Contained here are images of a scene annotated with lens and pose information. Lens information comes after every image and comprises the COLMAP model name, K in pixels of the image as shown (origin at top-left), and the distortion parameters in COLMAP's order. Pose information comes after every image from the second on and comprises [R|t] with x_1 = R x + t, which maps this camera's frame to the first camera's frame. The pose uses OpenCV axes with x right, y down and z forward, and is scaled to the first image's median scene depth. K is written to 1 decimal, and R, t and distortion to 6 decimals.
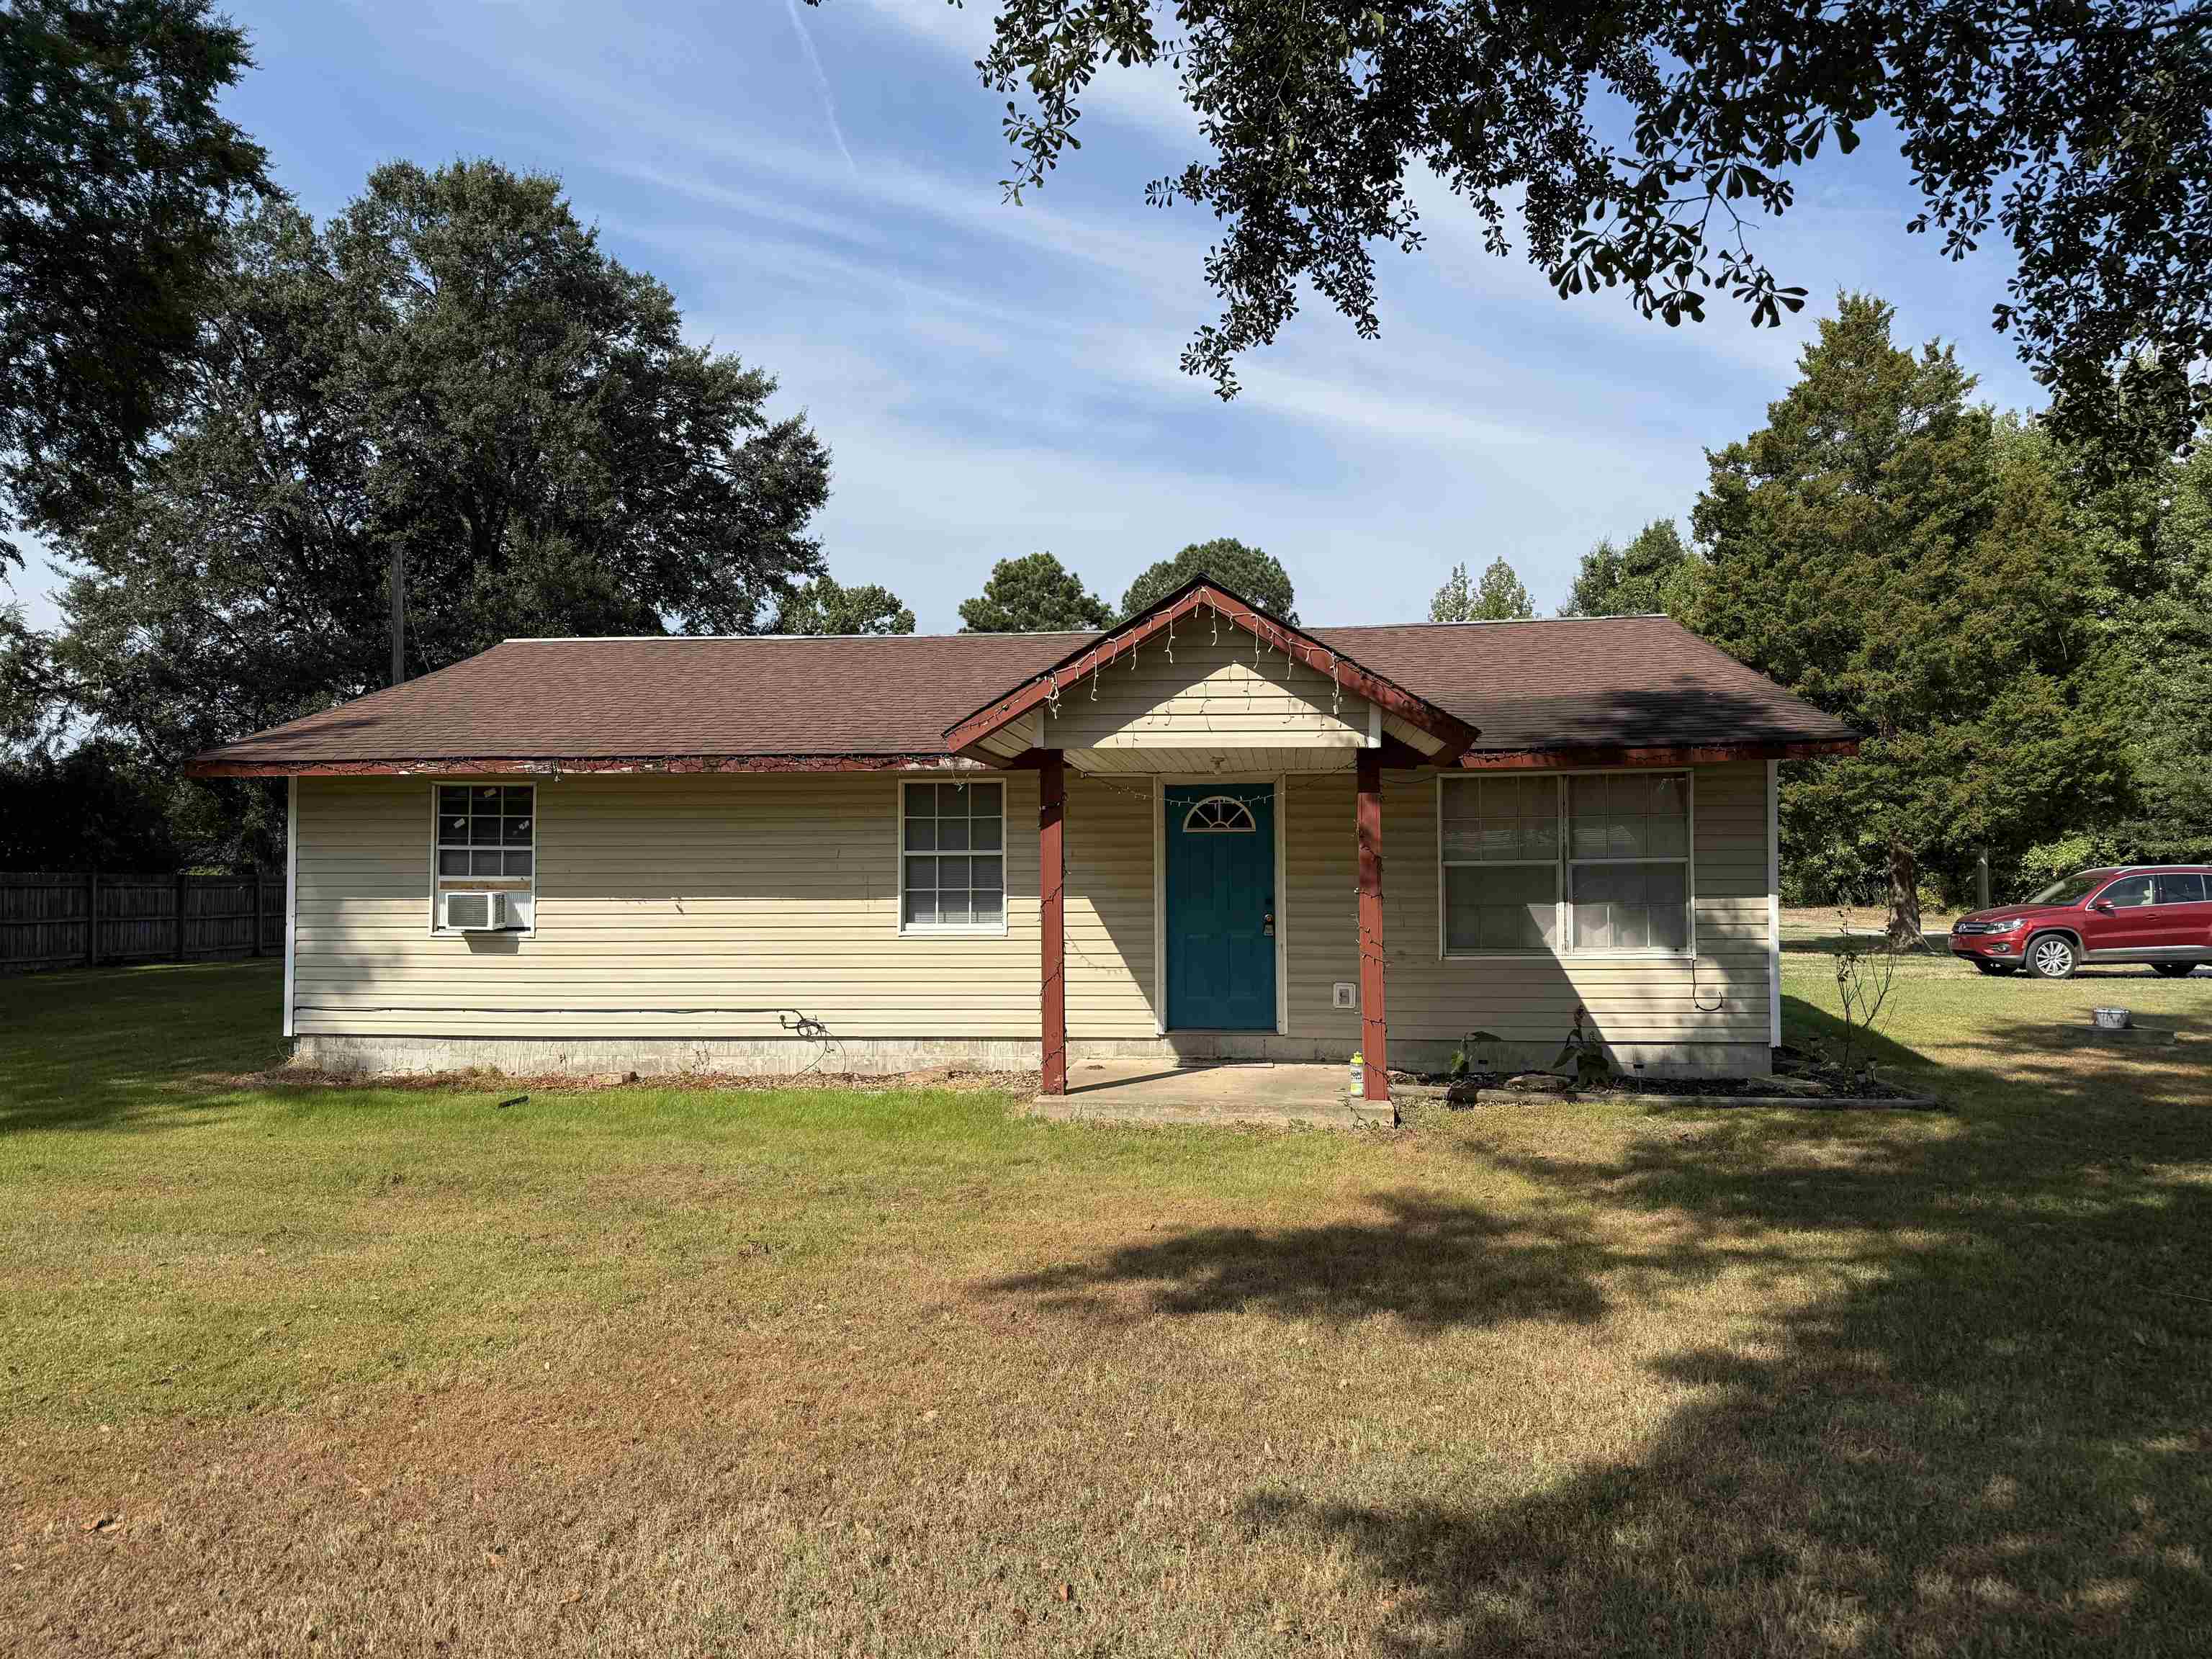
lens RADIAL K [[1552.4, 0, 1106.0], [0, 1552.4, 839.2], [0, 0, 1]] dist [0.081215, -0.104213]
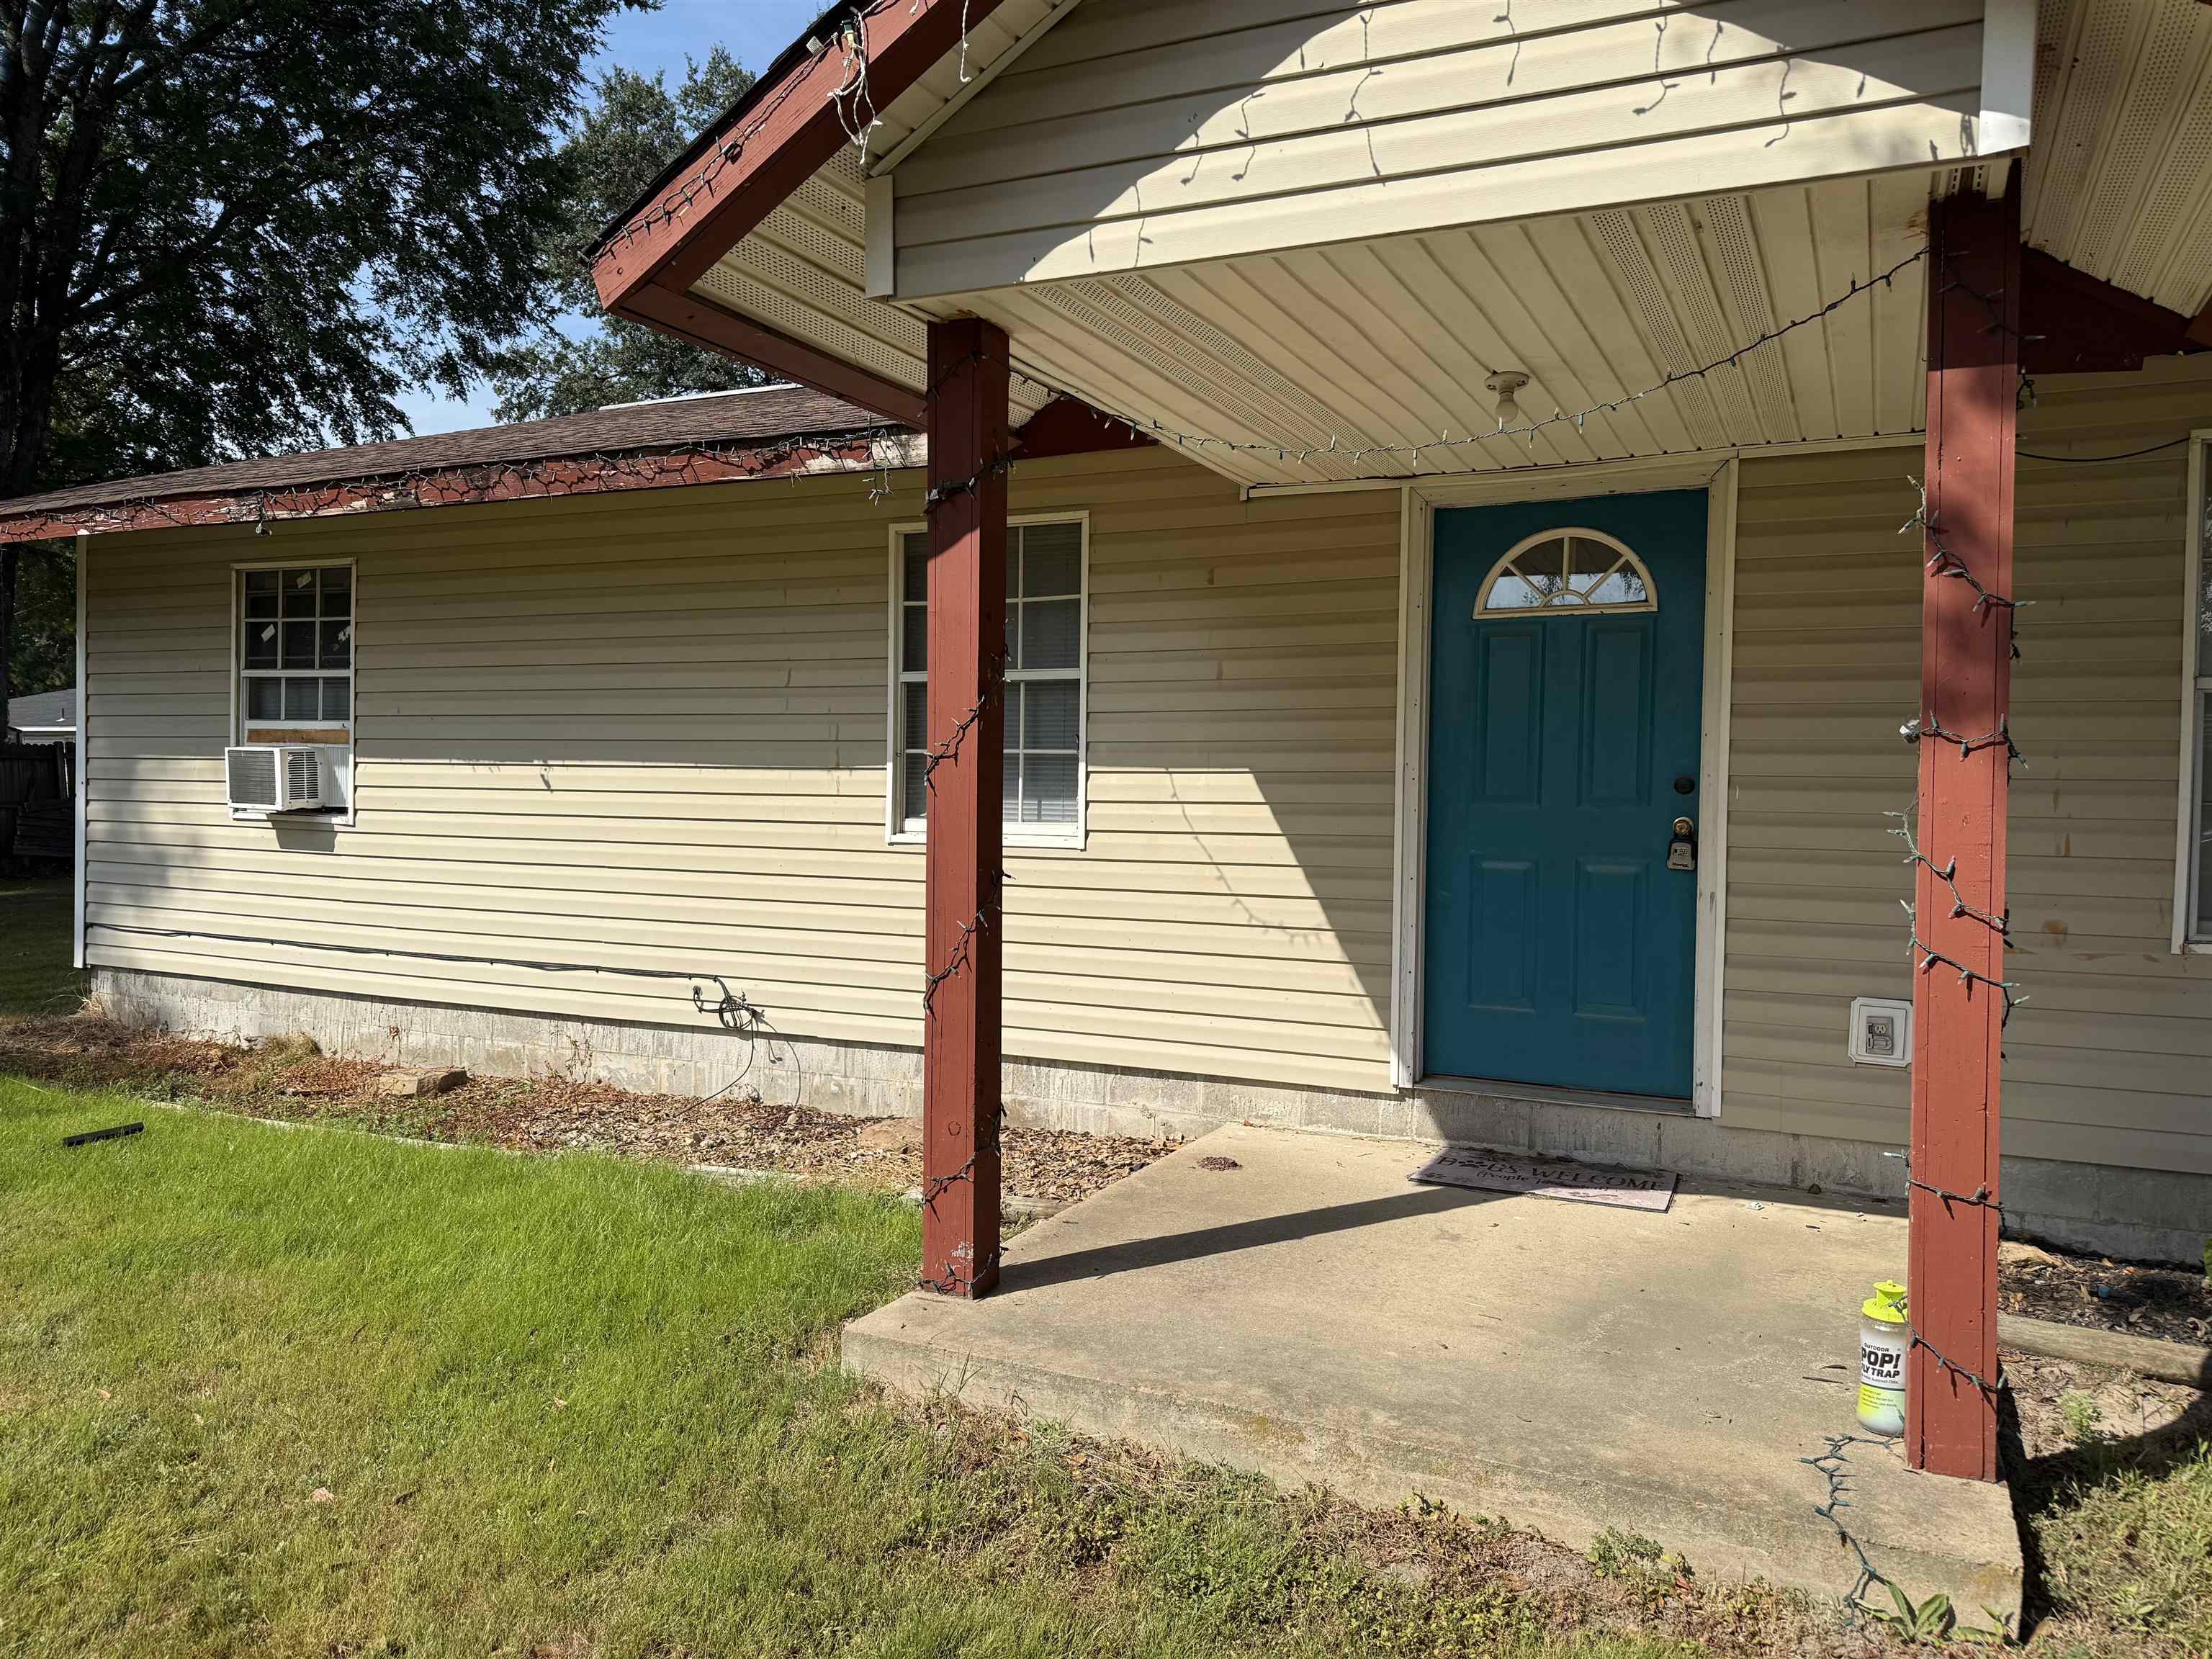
lens RADIAL K [[1552.4, 0, 1106.0], [0, 1552.4, 839.2], [0, 0, 1]] dist [0.081215, -0.104213]
pose [[0.942914, 0.029227, -0.331752, 0.096692], [-0.010005, 0.998178, 0.059502, 0.030703], [0.332887, -0.052786, 0.941488, 0.553123]]
